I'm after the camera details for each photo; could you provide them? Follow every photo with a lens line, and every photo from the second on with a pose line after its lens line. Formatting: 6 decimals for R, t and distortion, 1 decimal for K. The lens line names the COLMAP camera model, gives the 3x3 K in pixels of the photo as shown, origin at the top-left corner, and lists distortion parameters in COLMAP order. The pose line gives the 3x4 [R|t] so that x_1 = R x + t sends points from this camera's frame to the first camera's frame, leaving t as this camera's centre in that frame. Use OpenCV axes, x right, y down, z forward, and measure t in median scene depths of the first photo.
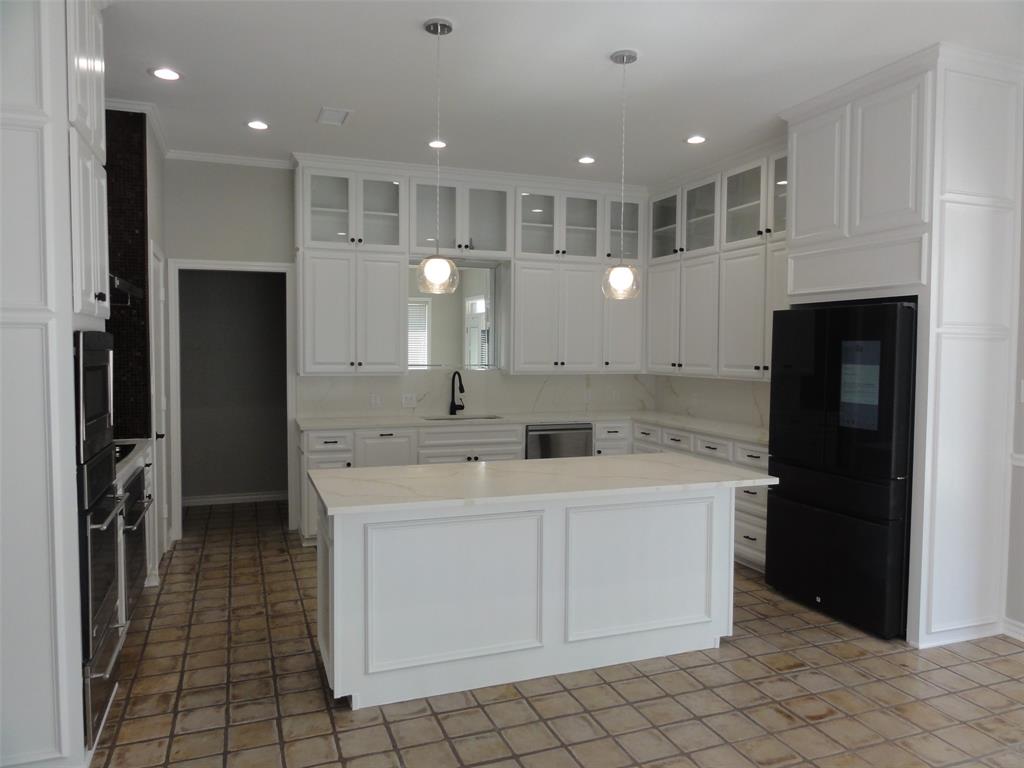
lens RADIAL K [[721.3, 0, 514.1], [0, 721.3, 379.9], [0, 0, 1]] dist [-0.004756, 0.001867]
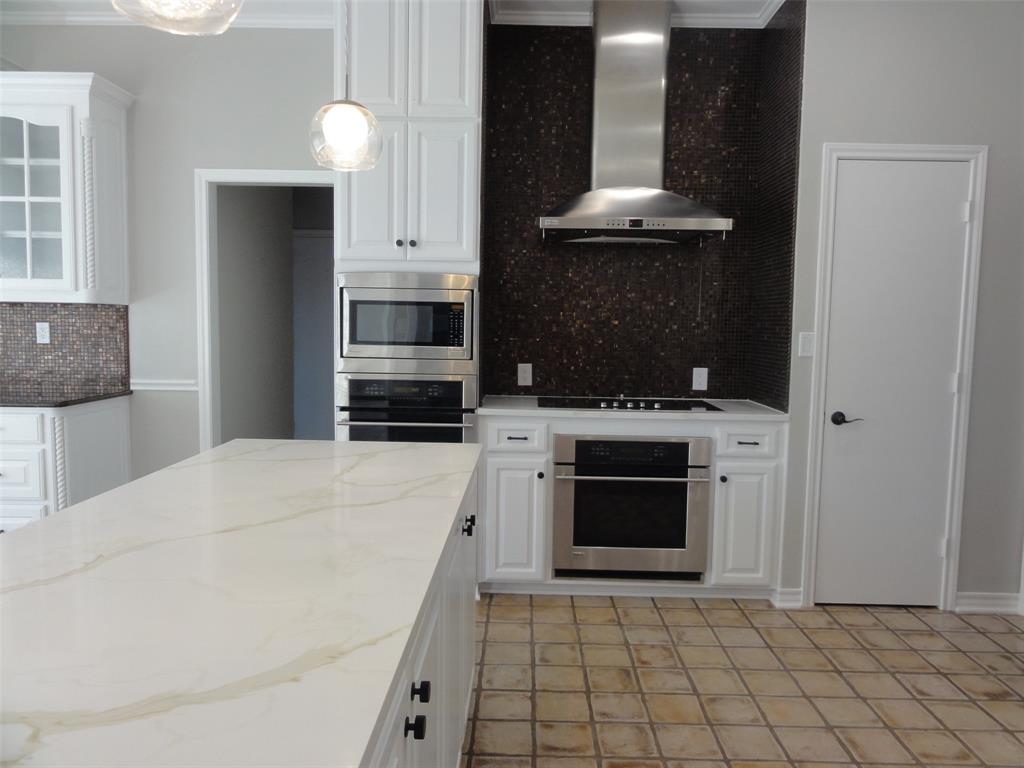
lens RADIAL K [[721.3, 0, 514.1], [0, 721.3, 379.9], [0, 0, 1]] dist [-0.004756, 0.001867]
pose [[-0.367068, 0.066529, -0.927812, 0.322491], [-0.058820, 0.993783, 0.094531, -0.009917], [0.928332, 0.089273, -0.360873, 1.087213]]
